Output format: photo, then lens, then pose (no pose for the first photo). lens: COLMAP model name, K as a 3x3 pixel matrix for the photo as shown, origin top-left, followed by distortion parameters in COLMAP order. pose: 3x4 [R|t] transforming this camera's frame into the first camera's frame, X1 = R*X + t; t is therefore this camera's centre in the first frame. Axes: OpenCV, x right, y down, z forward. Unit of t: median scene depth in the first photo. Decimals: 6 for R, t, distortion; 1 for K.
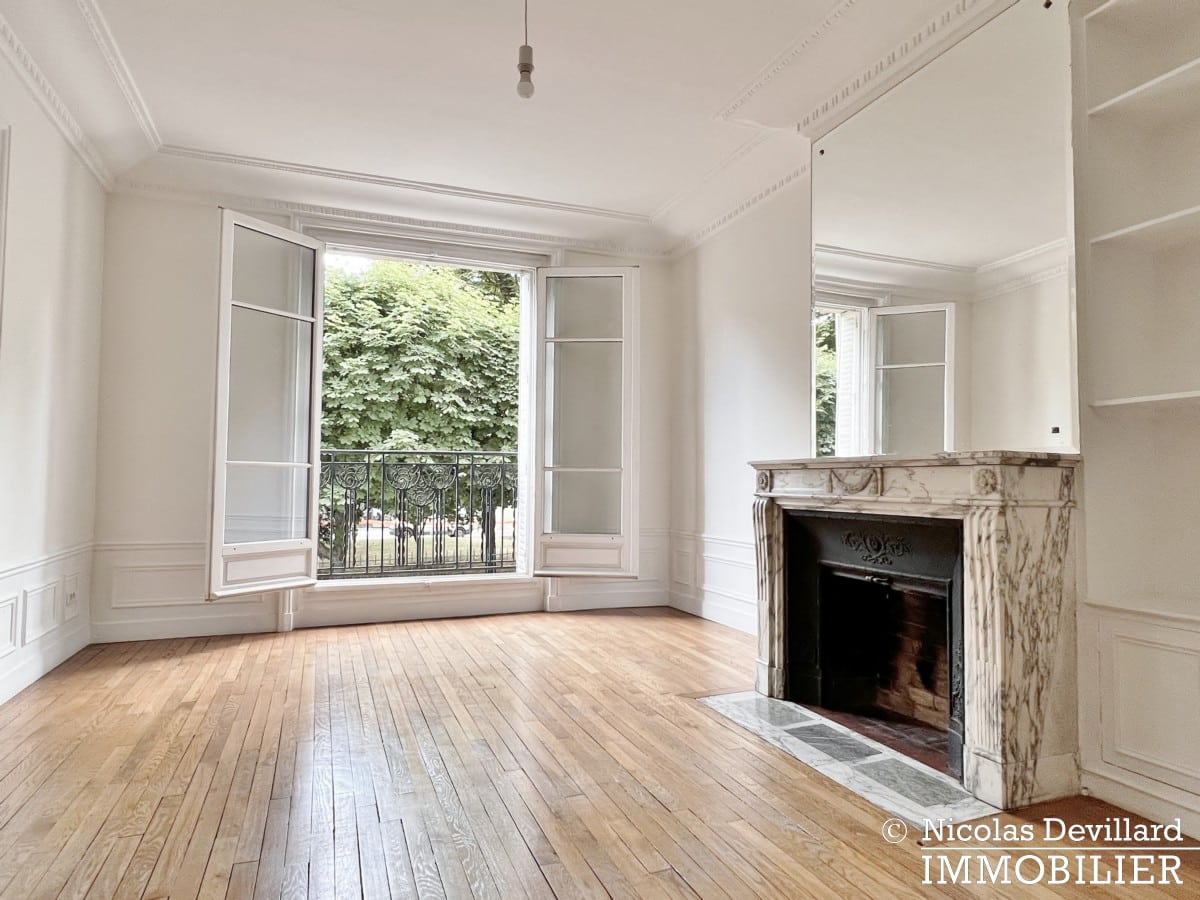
lens RADIAL K [[714.6, 0, 597.0], [0, 714.6, 450.3], [0, 0, 1]] dist [-0.002968, -0.002519]
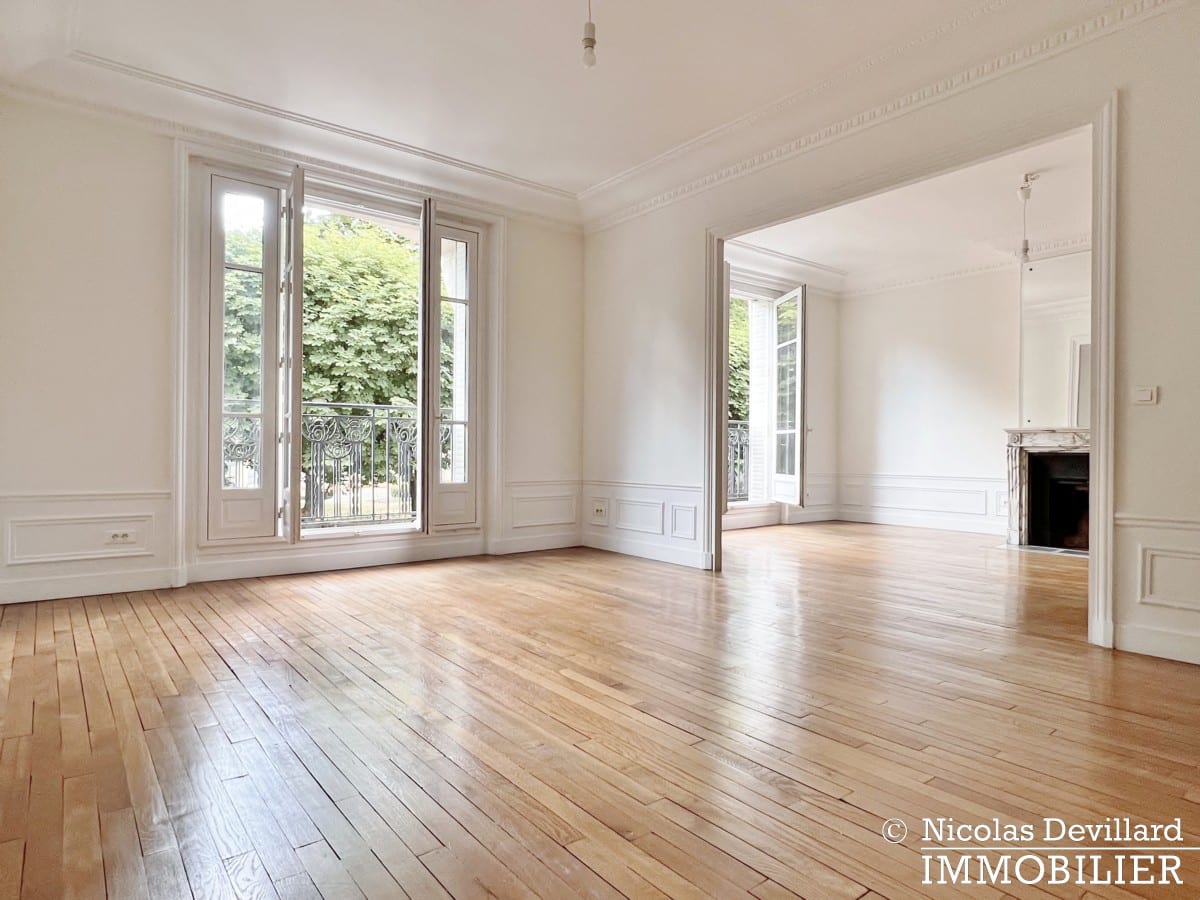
lens RADIAL K [[714.6, 0, 567.5], [0, 714.6, 451.3], [0, 0, 1]] dist [-0.002968, -0.002519]
pose [[0.966705, 0.007628, 0.255779, -0.307197], [-0.018653, 0.998997, 0.040704, 0.004213], [-0.255212, -0.044120, 0.965878, -0.125093]]
